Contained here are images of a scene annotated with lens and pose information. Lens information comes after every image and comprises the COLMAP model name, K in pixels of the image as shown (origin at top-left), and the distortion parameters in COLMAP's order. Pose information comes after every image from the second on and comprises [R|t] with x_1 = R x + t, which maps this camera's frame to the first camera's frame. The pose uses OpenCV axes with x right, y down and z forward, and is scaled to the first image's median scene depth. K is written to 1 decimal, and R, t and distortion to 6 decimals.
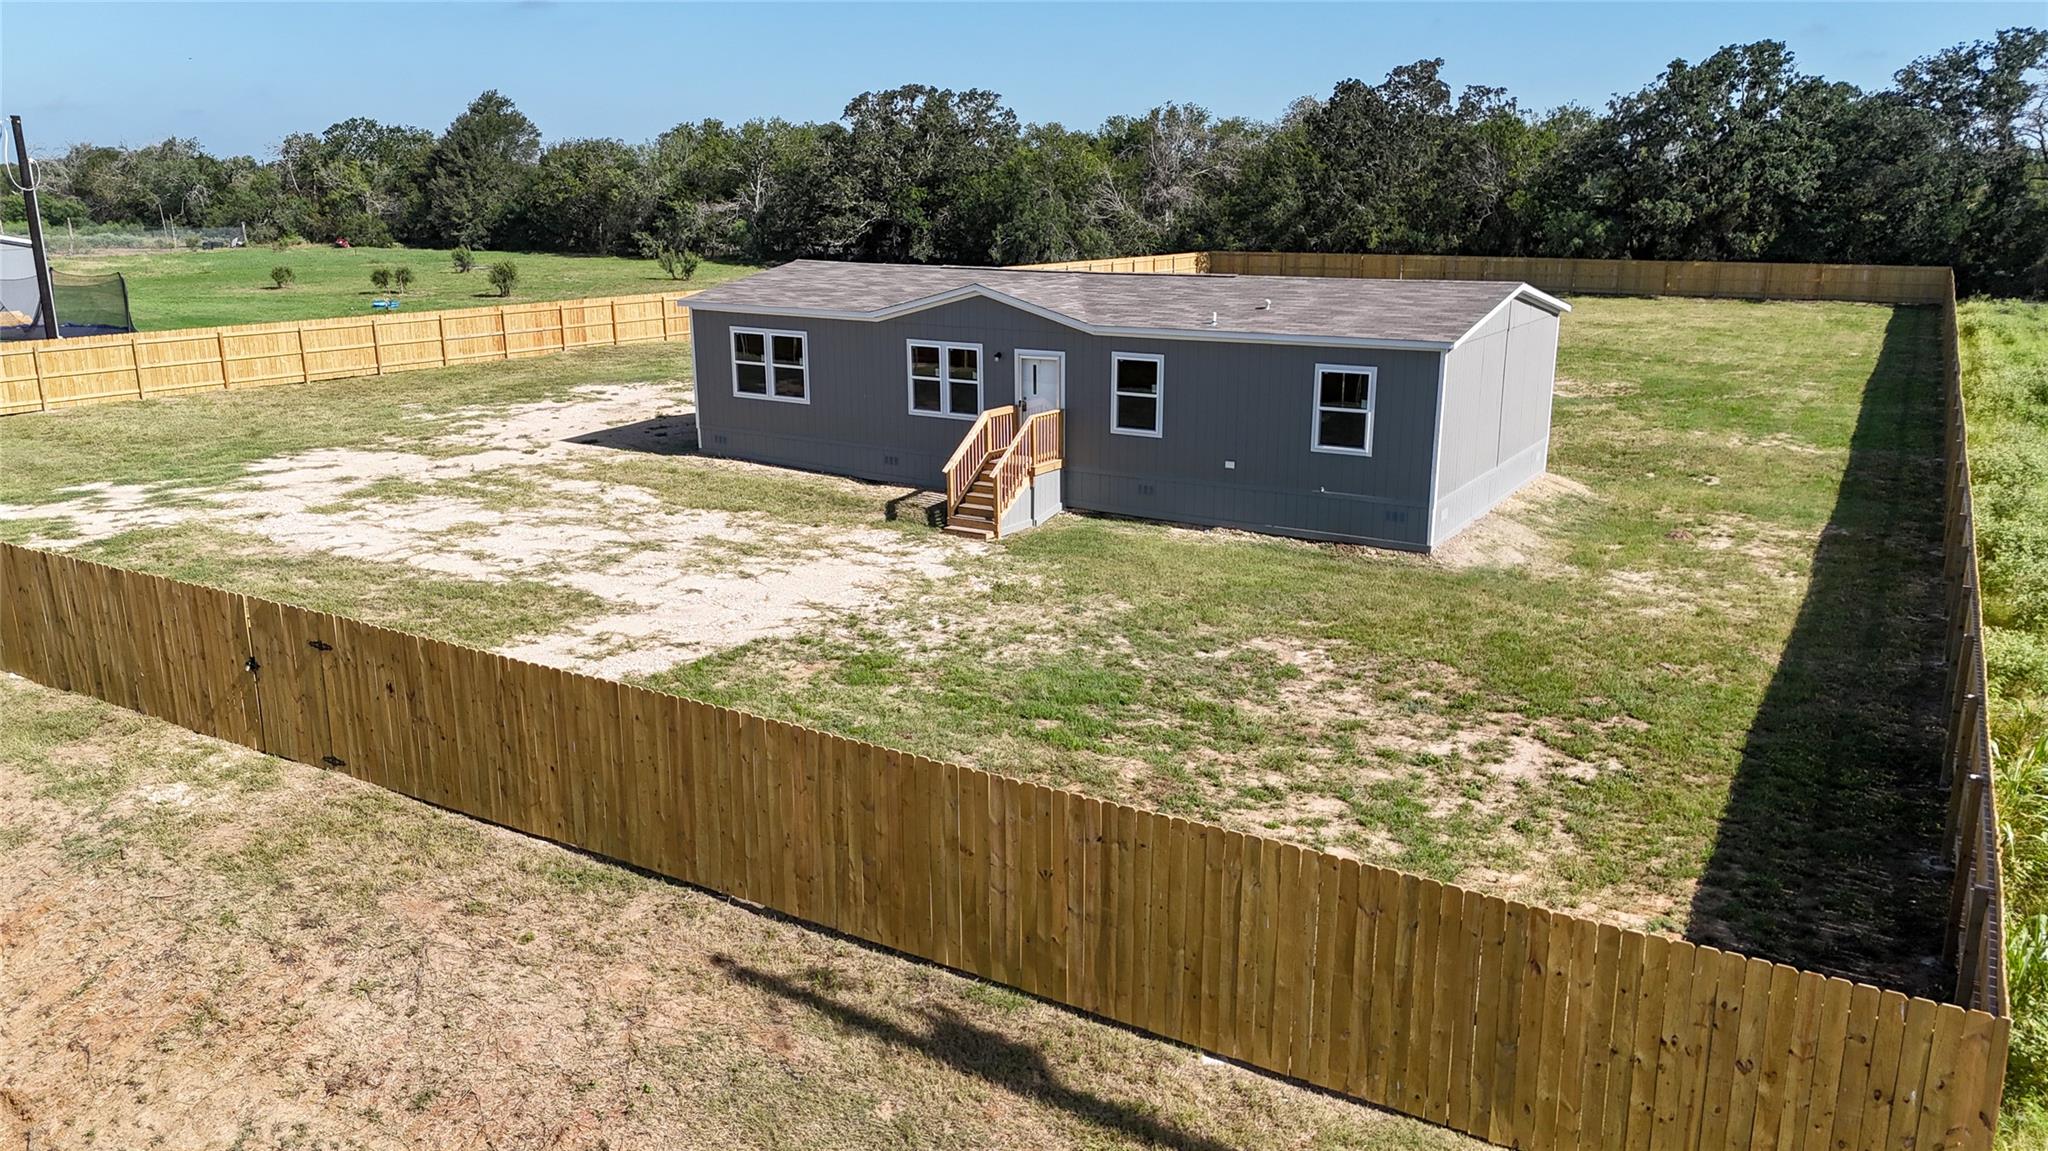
lens RADIAL K [[1497.4, 0, 1031.7], [0, 1497.4, 570.3], [0, 0, 1]] dist [0.090347, -0.101506]
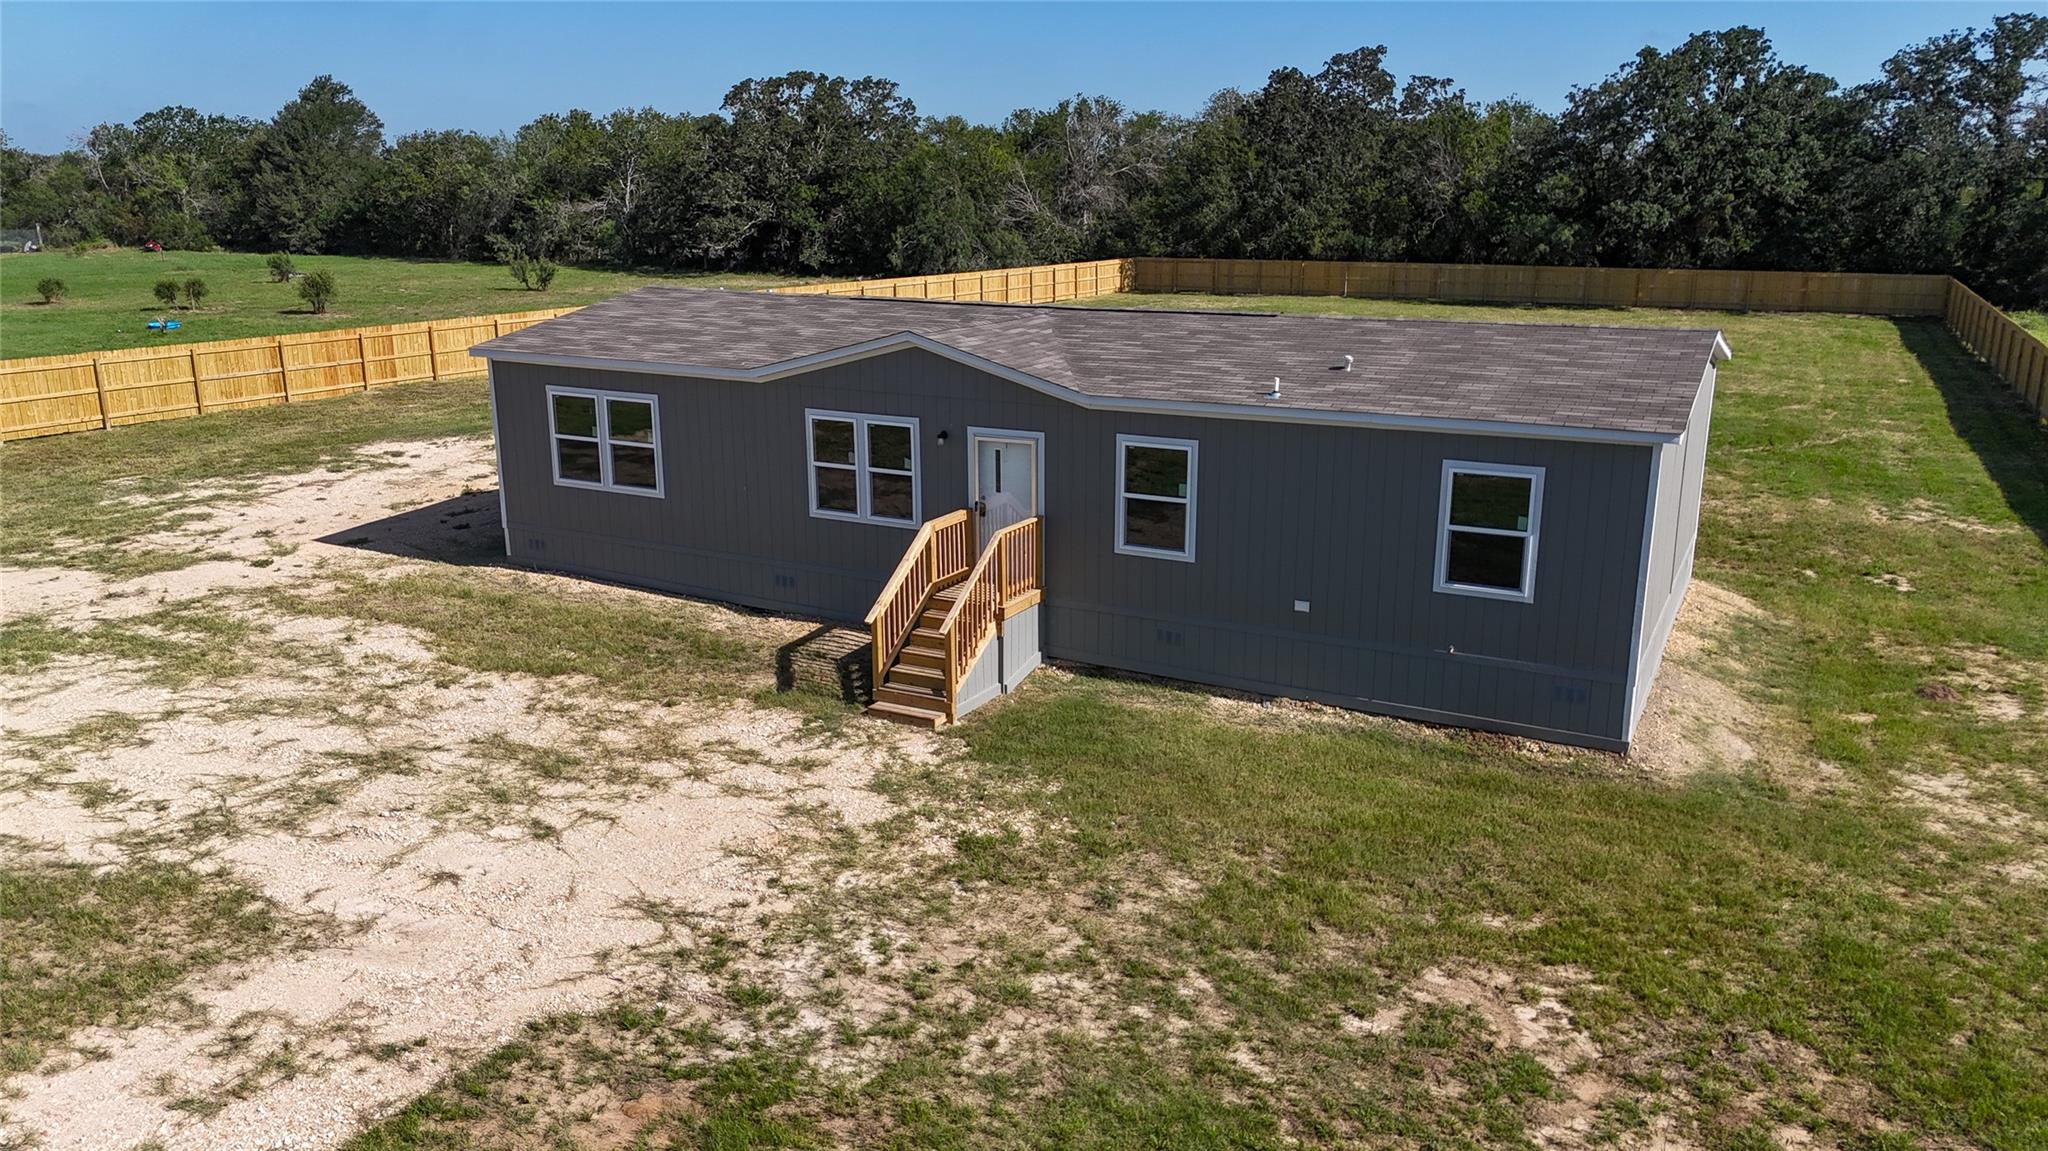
lens RADIAL K [[1497.4, 0, 1031.7], [0, 1497.4, 570.3], [0, 0, 1]] dist [0.090347, -0.101506]
pose [[0.997458, -0.016243, 0.069384, -0.018069], [0.016164, 0.999868, 0.001704, -0.049867], [-0.069402, -0.000578, 0.997589, 0.193720]]
